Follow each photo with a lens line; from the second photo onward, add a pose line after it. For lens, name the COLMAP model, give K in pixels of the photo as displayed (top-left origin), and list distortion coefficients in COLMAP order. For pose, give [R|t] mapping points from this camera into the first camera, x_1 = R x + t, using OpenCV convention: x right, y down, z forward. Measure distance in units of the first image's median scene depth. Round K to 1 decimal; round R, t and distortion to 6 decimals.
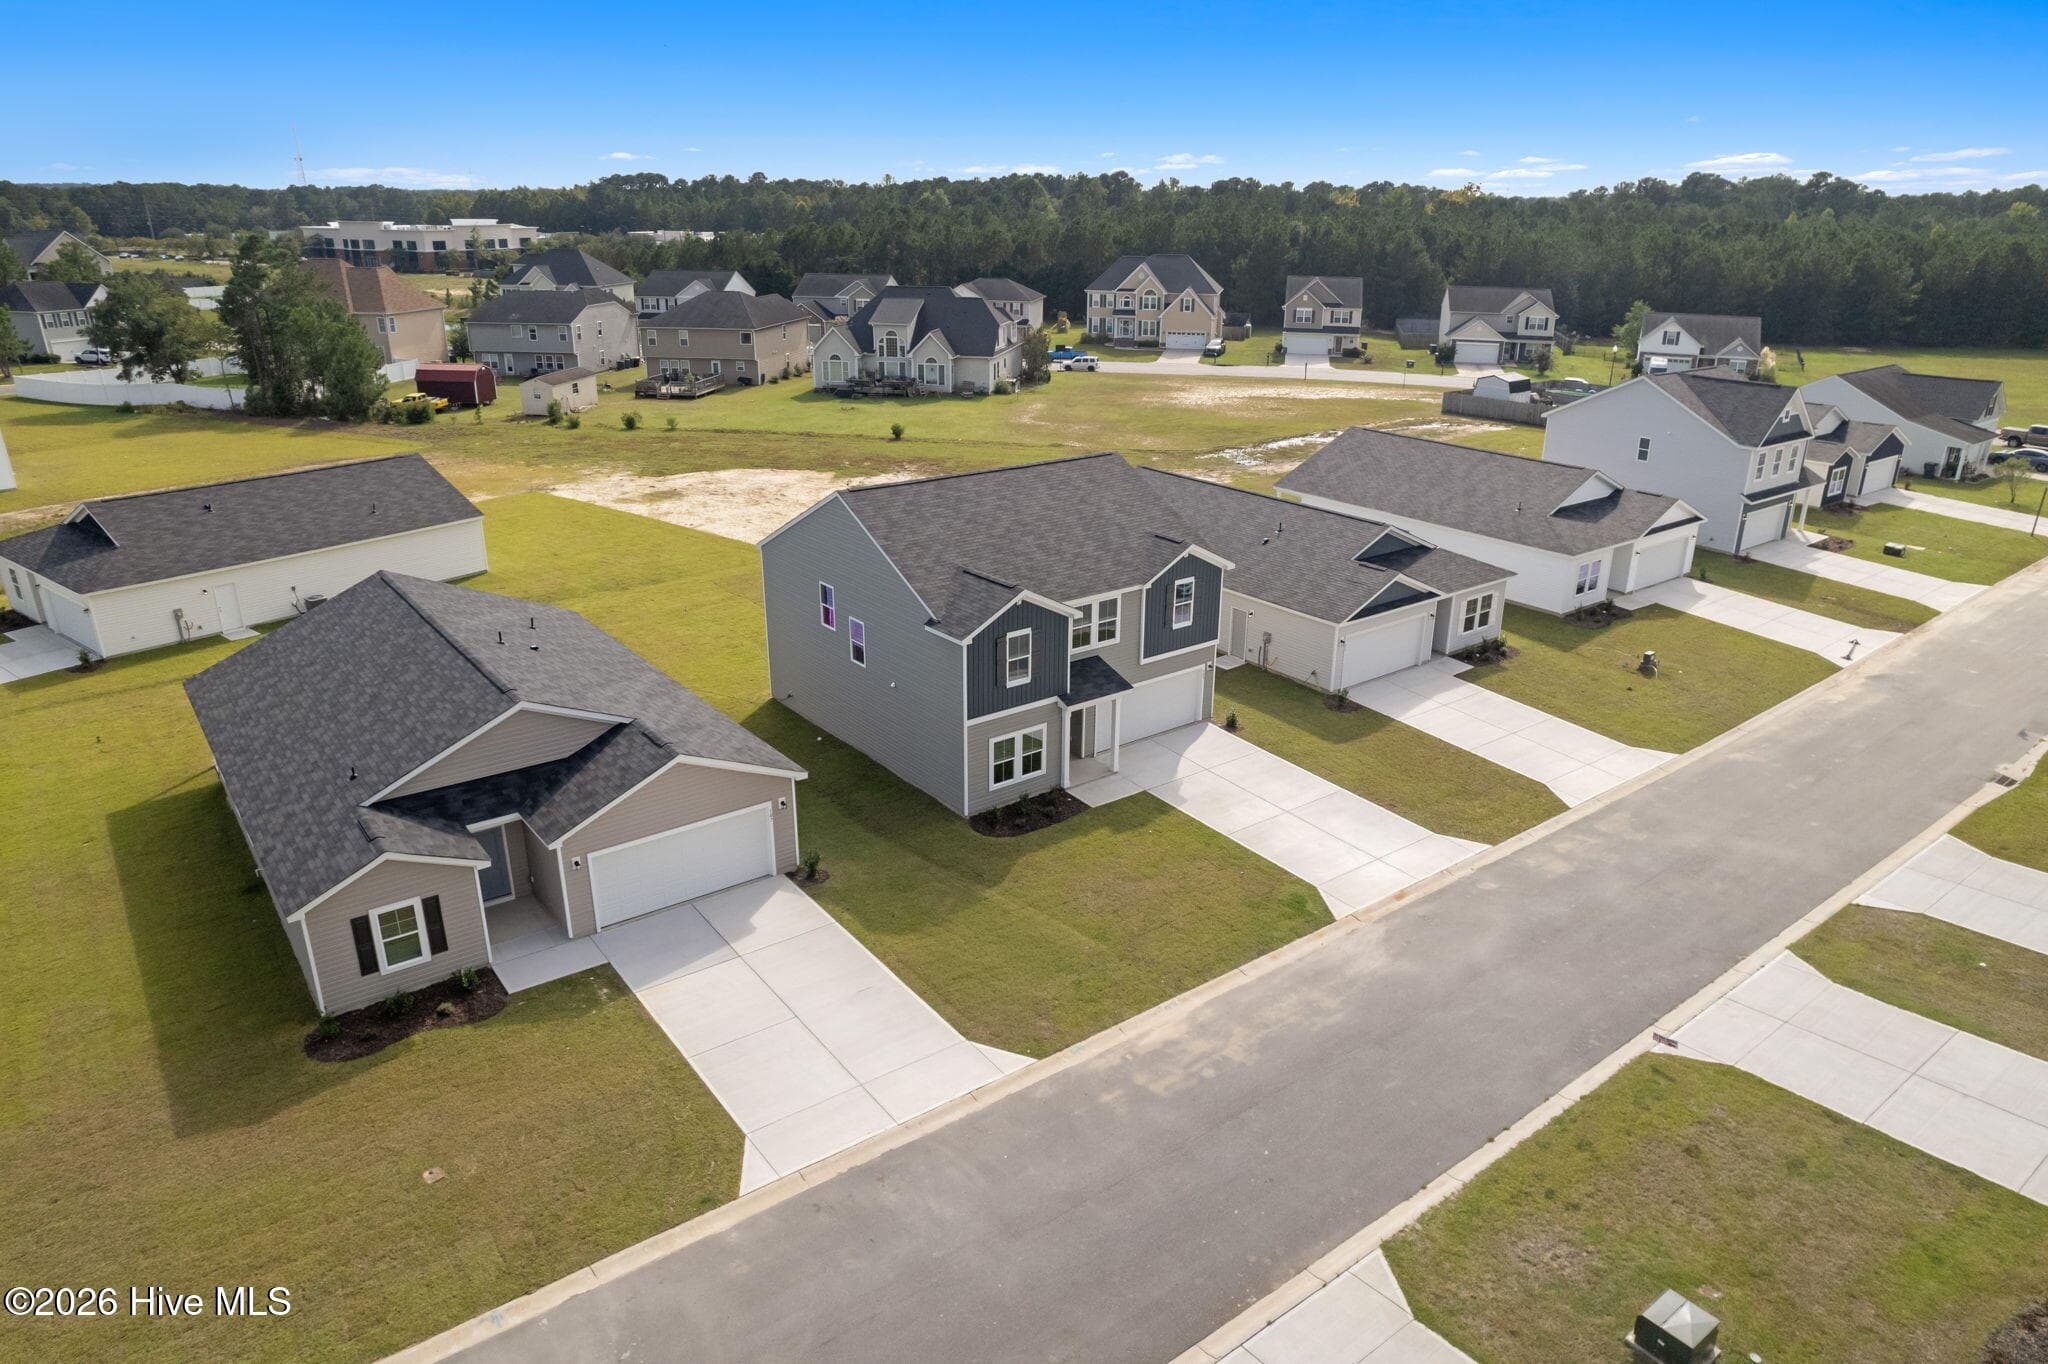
lens RADIAL K [[1313.8, 0, 1041.4], [0, 1313.8, 681.4], [0, 0, 1]] dist [-0.077868, 0.065103]
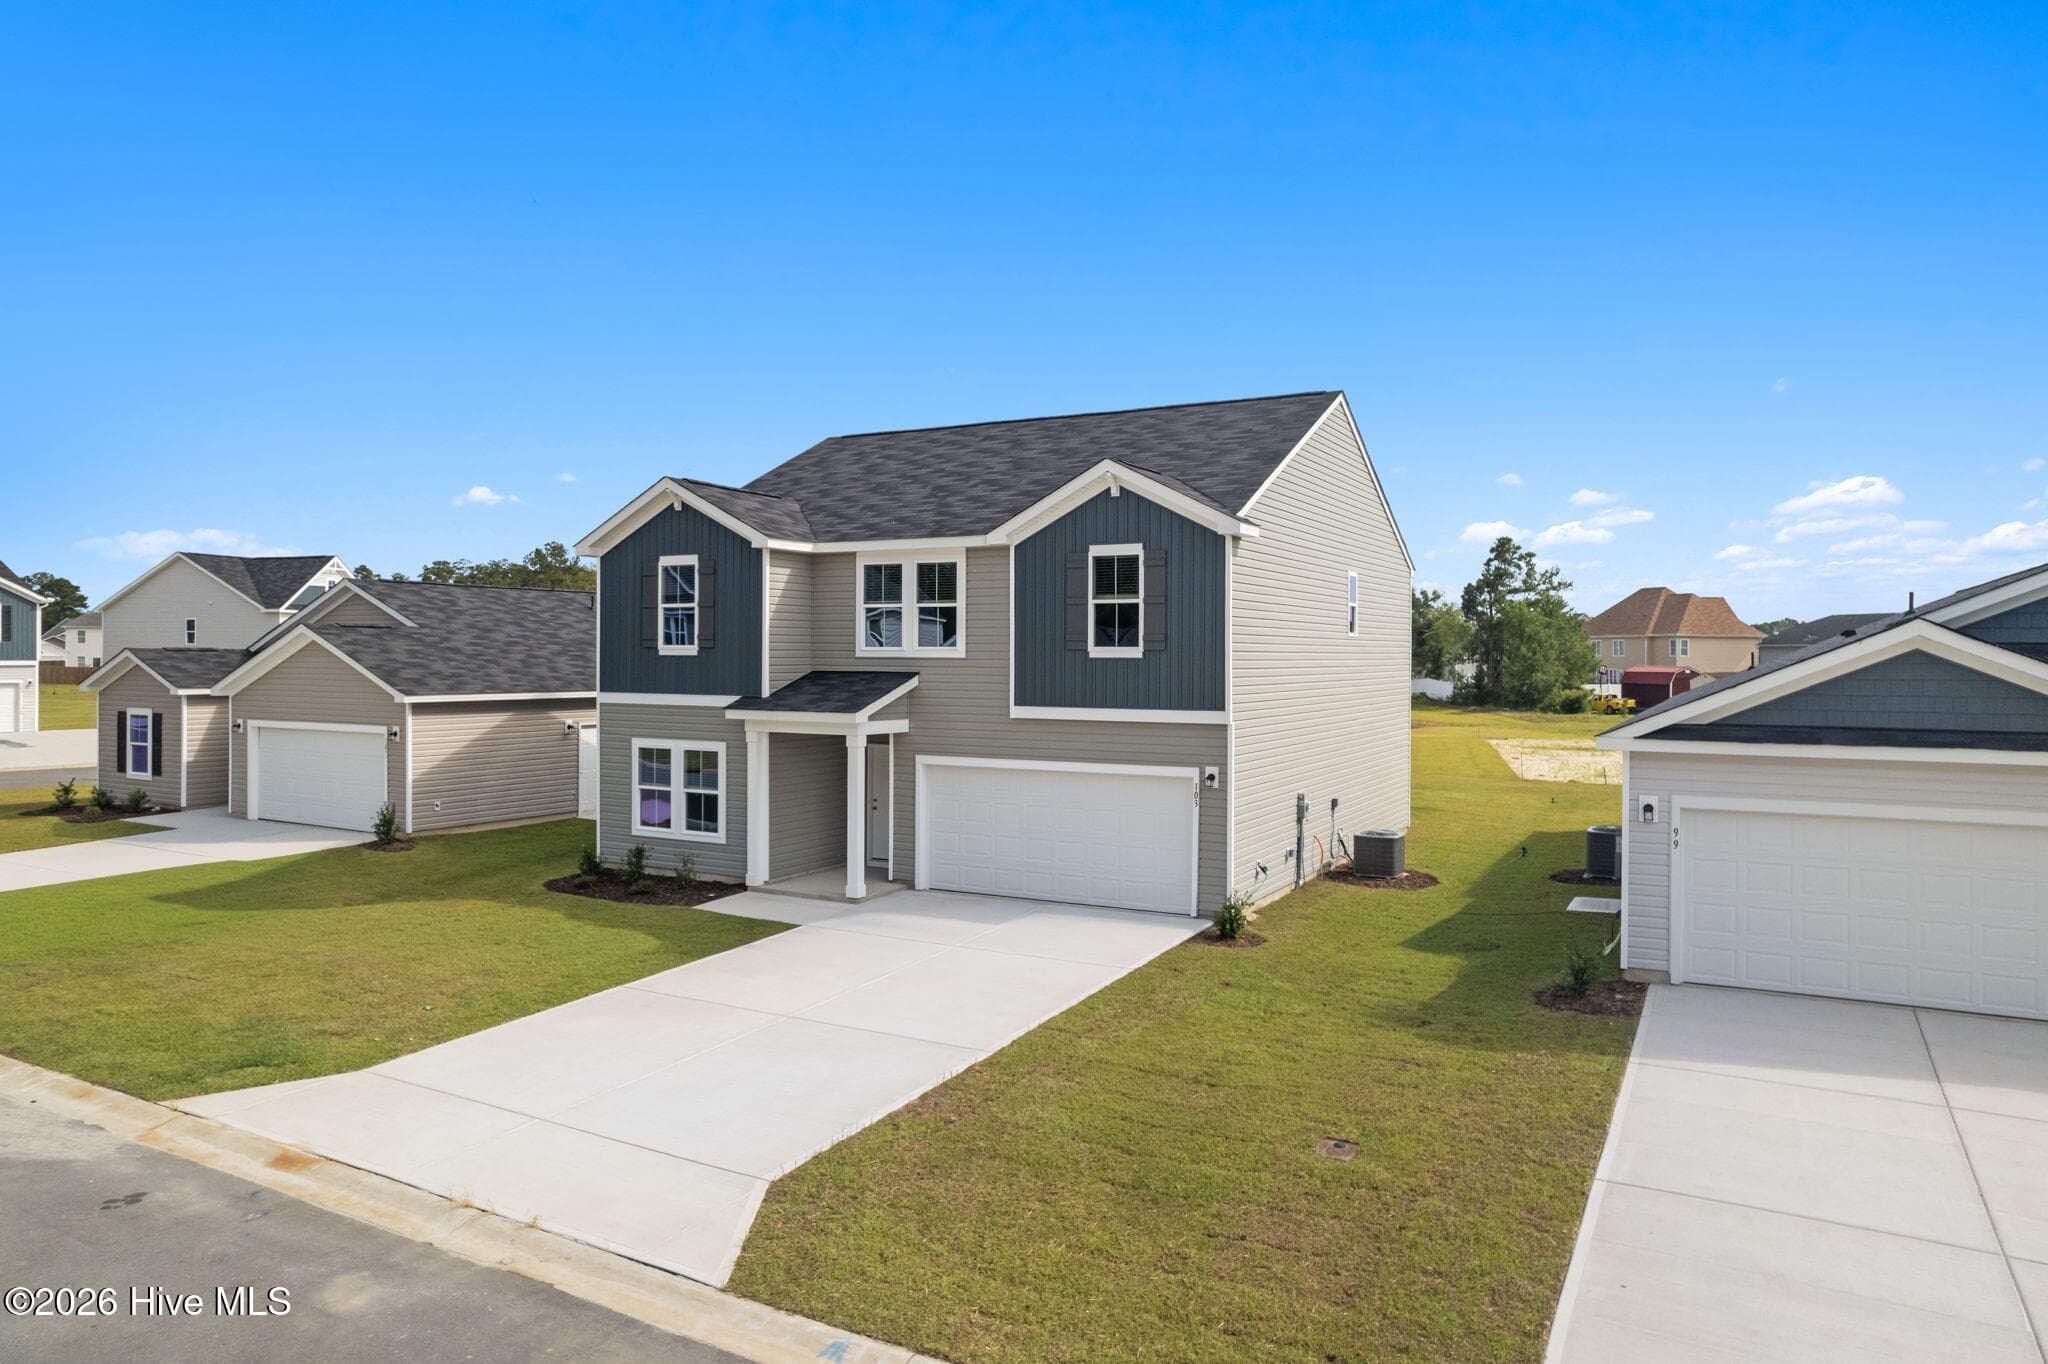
lens RADIAL K [[1331.0, 0, 1046.2], [0, 1331.0, 650.6], [0, 0, 1]] dist [-0.076533, 0.062779]
pose [[0.396348, -0.012350, -0.918017, 0.444032], [-0.320491, 0.935147, -0.150950, 0.027995], [0.860345, 0.354045, 0.366685, 0.700476]]
